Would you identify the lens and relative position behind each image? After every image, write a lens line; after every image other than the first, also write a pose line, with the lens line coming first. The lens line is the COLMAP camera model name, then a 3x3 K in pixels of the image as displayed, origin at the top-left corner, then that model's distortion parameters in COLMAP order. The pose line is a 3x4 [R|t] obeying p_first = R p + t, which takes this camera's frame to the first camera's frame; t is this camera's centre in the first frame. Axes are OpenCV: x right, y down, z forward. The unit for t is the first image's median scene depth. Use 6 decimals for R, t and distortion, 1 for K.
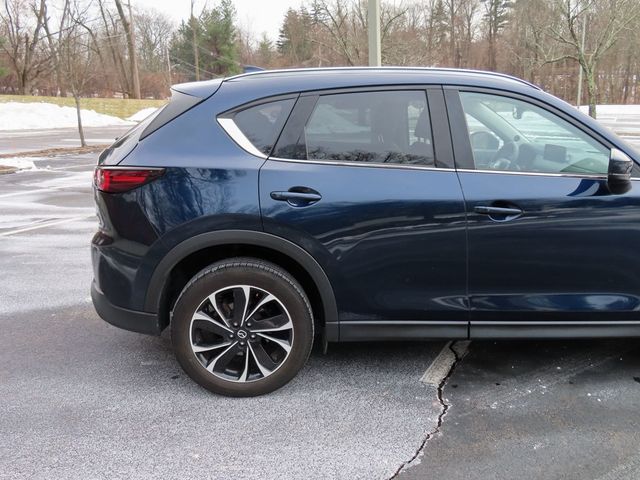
lens RADIAL K [[559.3, 0, 320.0], [0, 559.3, 240.0], [0, 0, 1]] dist [-0.013678, -0.007128]
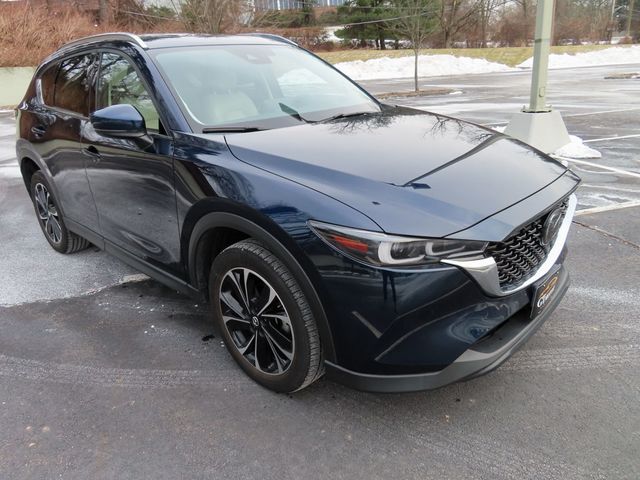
lens RADIAL K [[456.4, 0, 320.0], [0, 456.4, 240.0], [0, 0, 1]] dist [-0.009820, 0.001282]
pose [[0.688592, 0.230678, -0.687480, 1.343269], [-0.123329, 0.971496, 0.202448, -0.127548], [0.714584, -0.054618, 0.697414, 0.613891]]
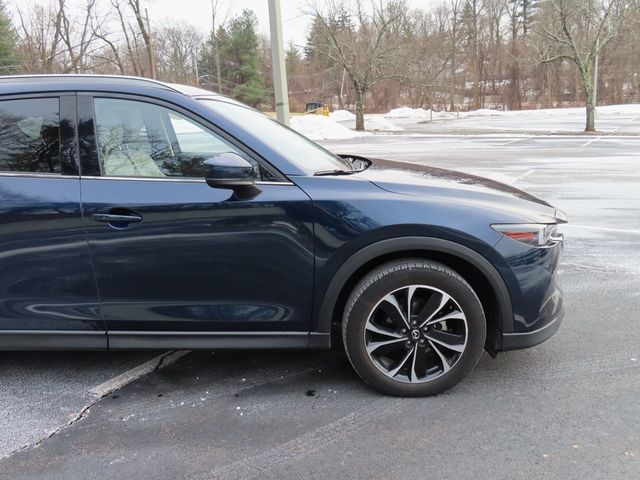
lens RADIAL K [[559.3, 0, 320.0], [0, 559.3, 240.0], [0, 0, 1]] dist [-0.013678, -0.007128]
pose [[0.998049, -0.010058, -0.061612, 0.698180], [0.009347, 0.999887, -0.011809, 0.000826], [0.061724, 0.011210, 0.998030, 0.043751]]
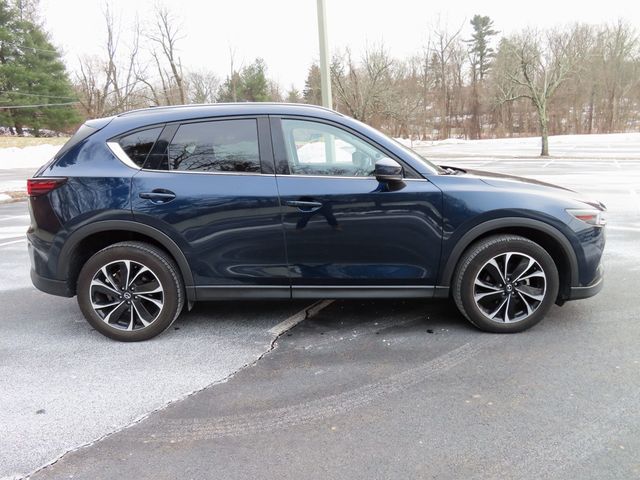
lens RADIAL K [[456.4, 0, 320.0], [0, 456.4, 240.0], [0, 0, 1]] dist [-0.009820, 0.001282]
pose [[0.998766, -0.011705, -0.048257, 0.391085], [0.010567, 0.999661, -0.023786, 0.060465], [0.048519, 0.023247, 0.998552, -0.115232]]
